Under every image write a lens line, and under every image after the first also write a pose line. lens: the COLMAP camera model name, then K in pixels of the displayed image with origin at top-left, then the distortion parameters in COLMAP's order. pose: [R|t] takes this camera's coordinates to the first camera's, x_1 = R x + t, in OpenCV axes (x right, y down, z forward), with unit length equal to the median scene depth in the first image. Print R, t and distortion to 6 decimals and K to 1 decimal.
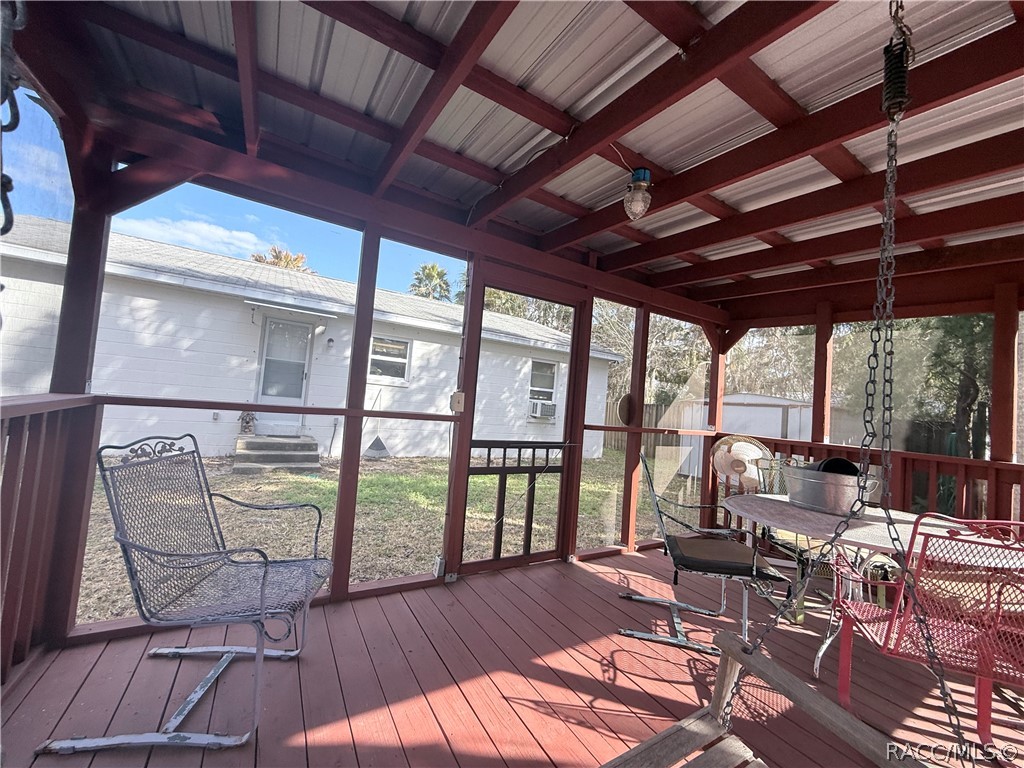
lens RADIAL K [[408.1, 0, 511.8], [0, 408.1, 384.1], [0, 0, 1]] dist [-0.000891, -0.000218]
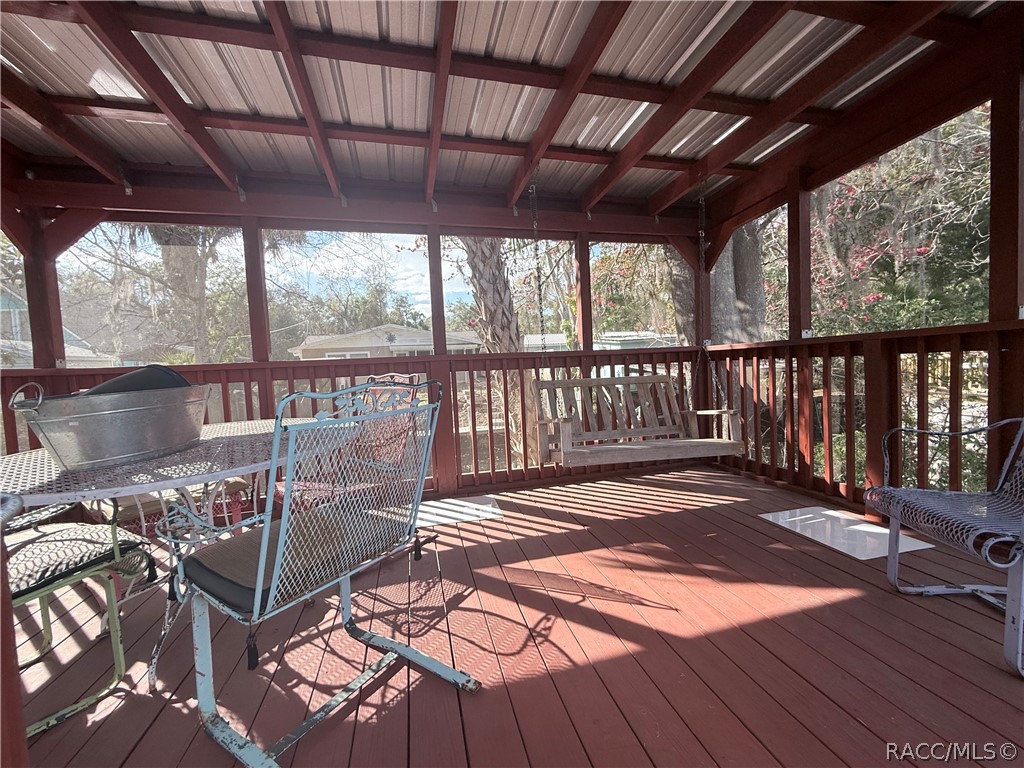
lens RADIAL K [[408.1, 0, 511.8], [0, 408.1, 384.1], [0, 0, 1]] dist [-0.000891, -0.000218]
pose [[-0.955394, -0.056034, 0.289971, 0.086925], [-0.049534, 0.998330, 0.029713, 0.194394], [-0.291152, 0.014024, -0.956574, 1.742573]]
